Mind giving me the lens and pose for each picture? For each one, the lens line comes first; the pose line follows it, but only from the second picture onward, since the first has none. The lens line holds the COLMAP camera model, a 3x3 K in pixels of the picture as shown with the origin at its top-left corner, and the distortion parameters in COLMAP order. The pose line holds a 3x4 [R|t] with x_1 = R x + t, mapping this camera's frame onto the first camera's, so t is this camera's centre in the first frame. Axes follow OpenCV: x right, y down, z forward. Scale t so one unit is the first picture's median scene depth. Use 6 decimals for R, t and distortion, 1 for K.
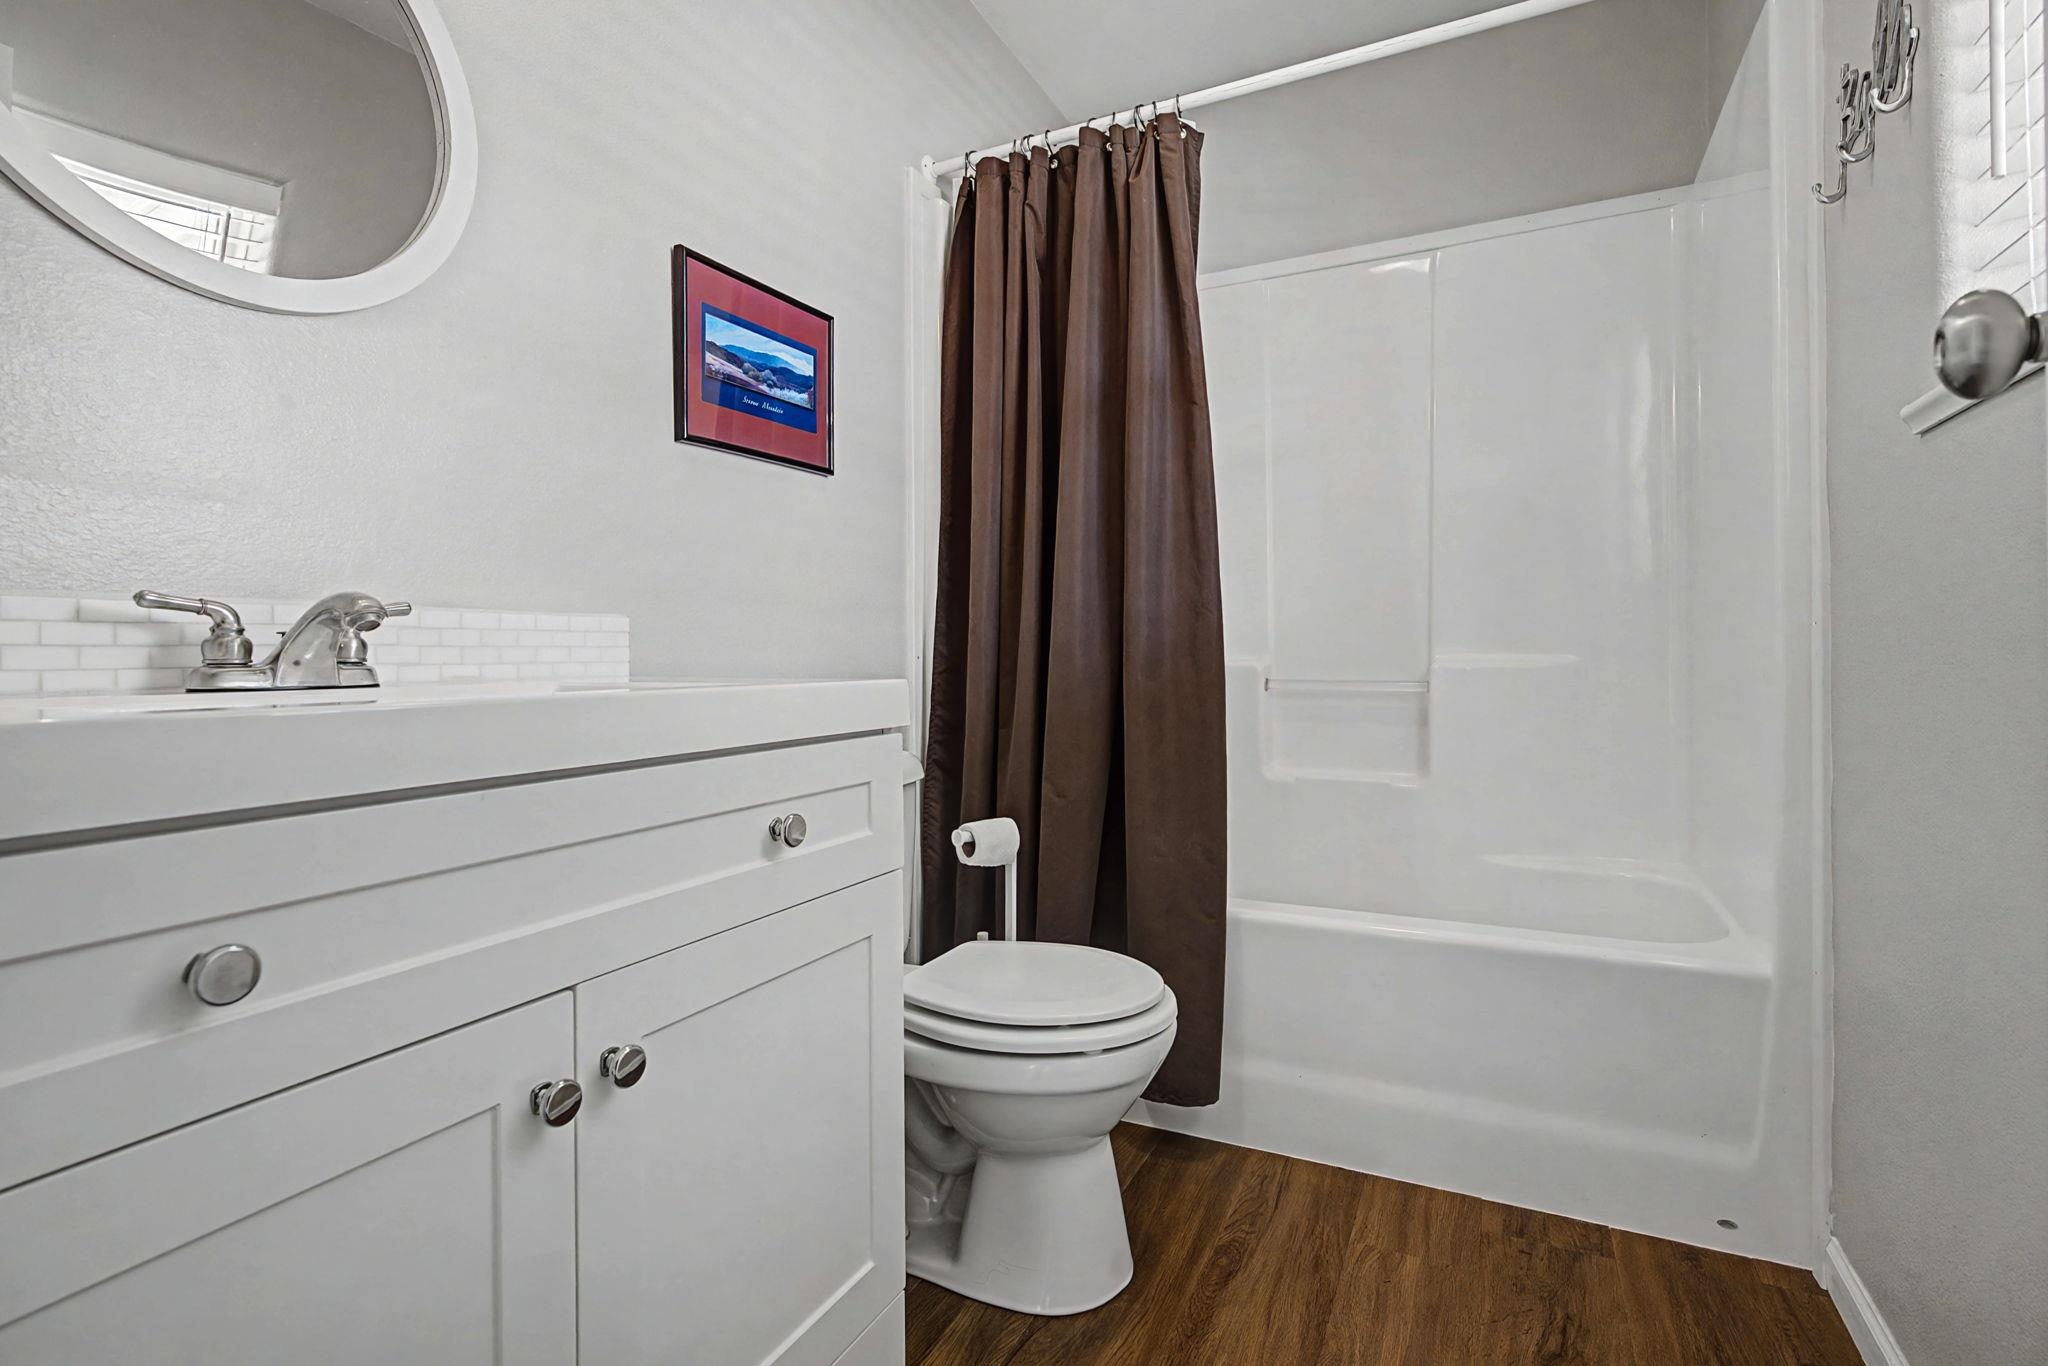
lens RADIAL K [[950.5, 0, 1020.7], [0, 950.5, 661.7], [0, 0, 1]] dist [-0.000956, 0.000303]
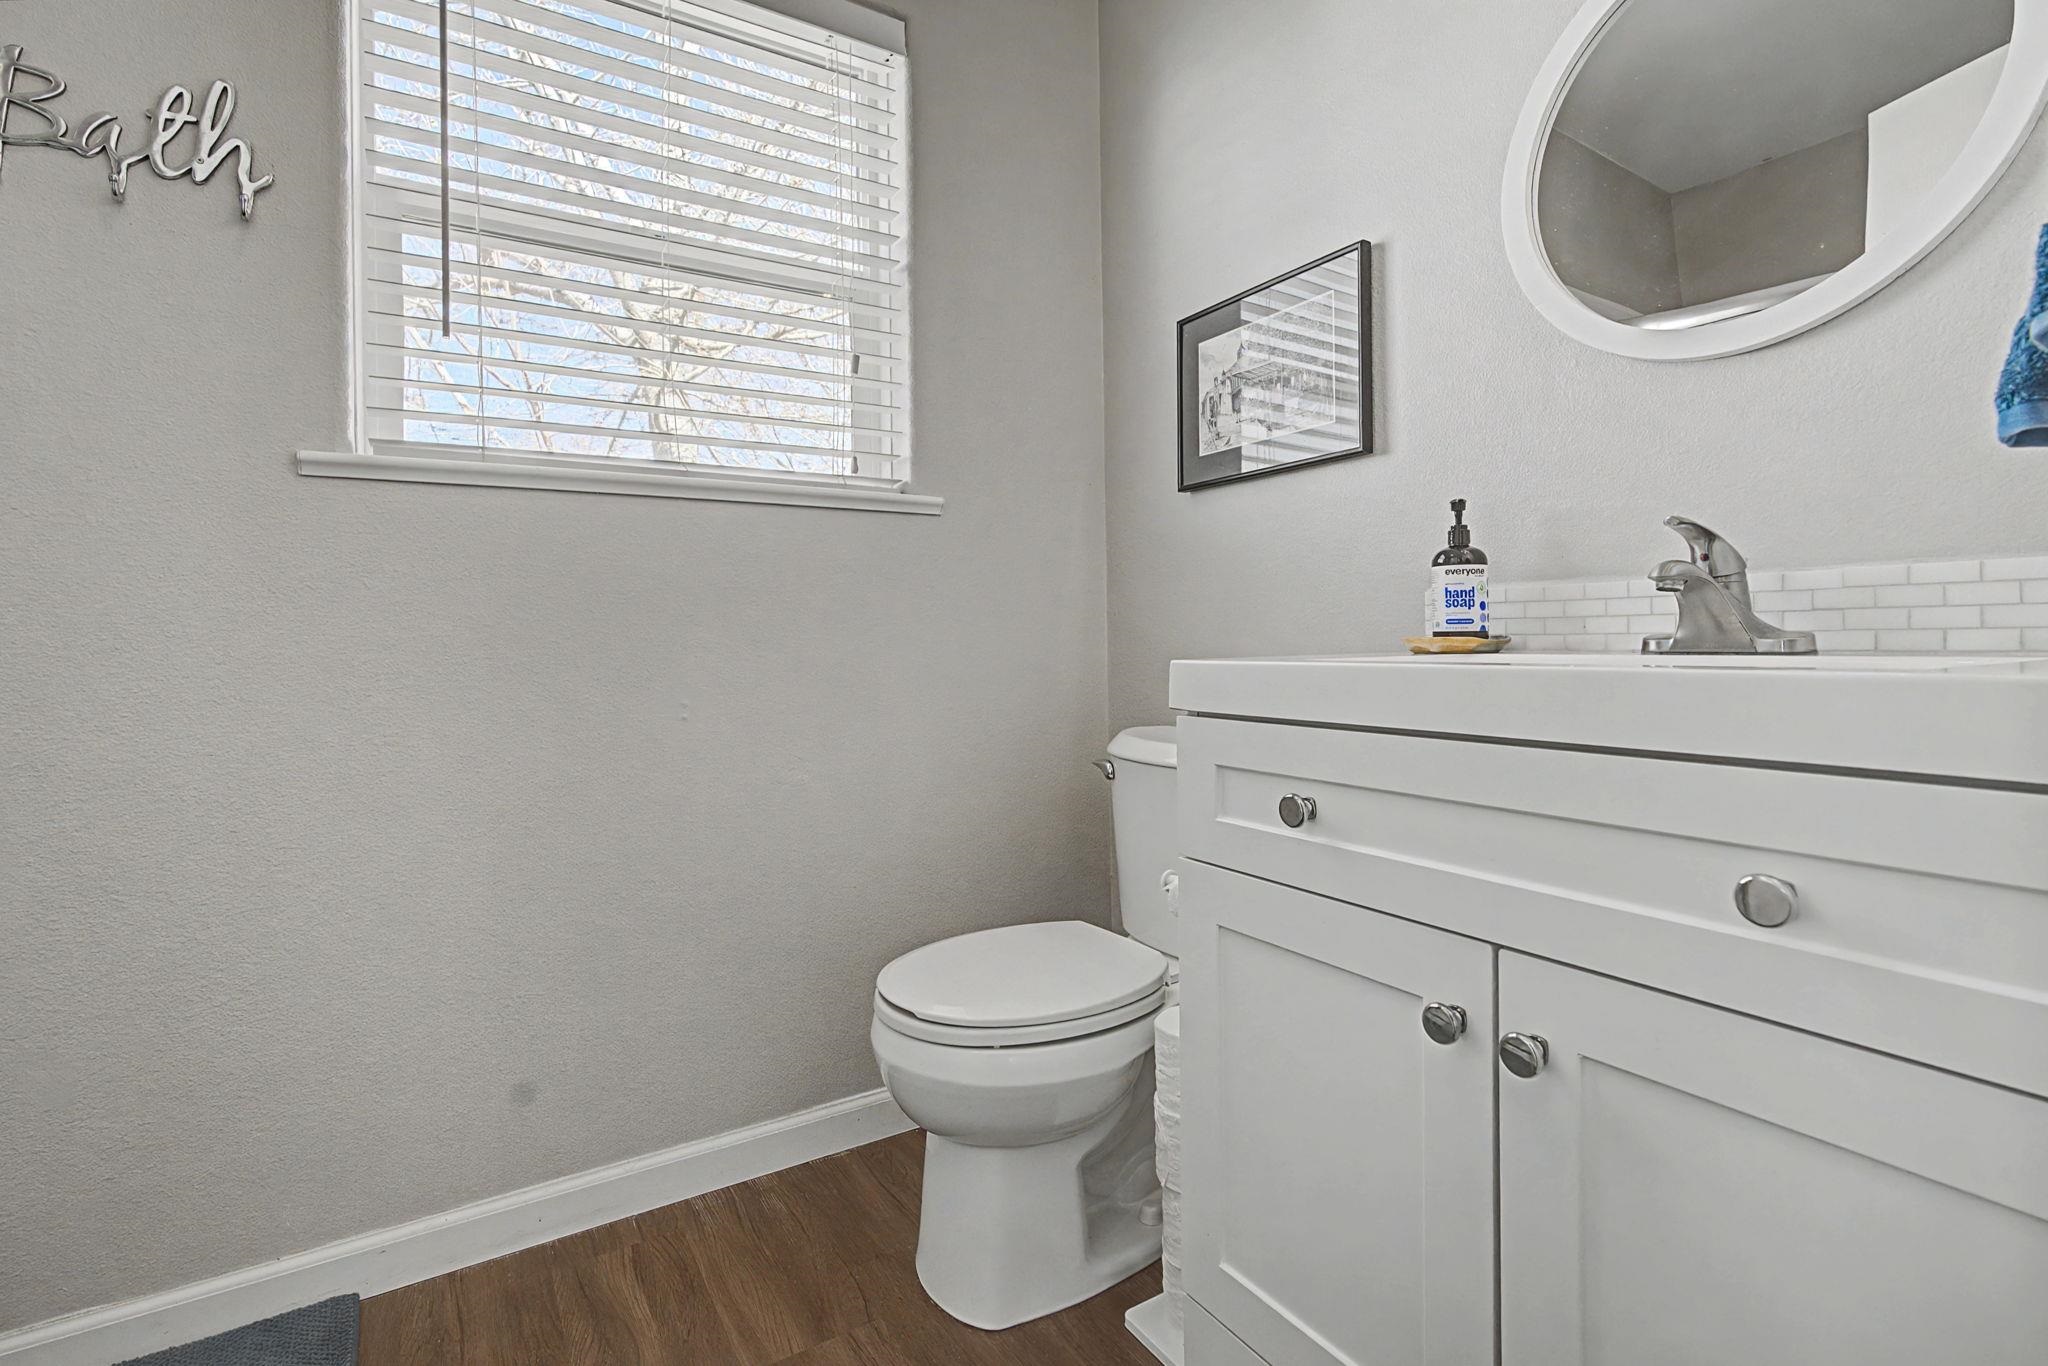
lens RADIAL K [[950.5, 0, 1020.7], [0, 950.5, 661.7], [0, 0, 1]] dist [-0.000956, 0.000303]
pose [[-0.523455, 0.037994, -0.851206, 0.490173], [0.017721, 0.999275, 0.033706, -0.010313], [0.851869, 0.002559, -0.523749, 0.835721]]
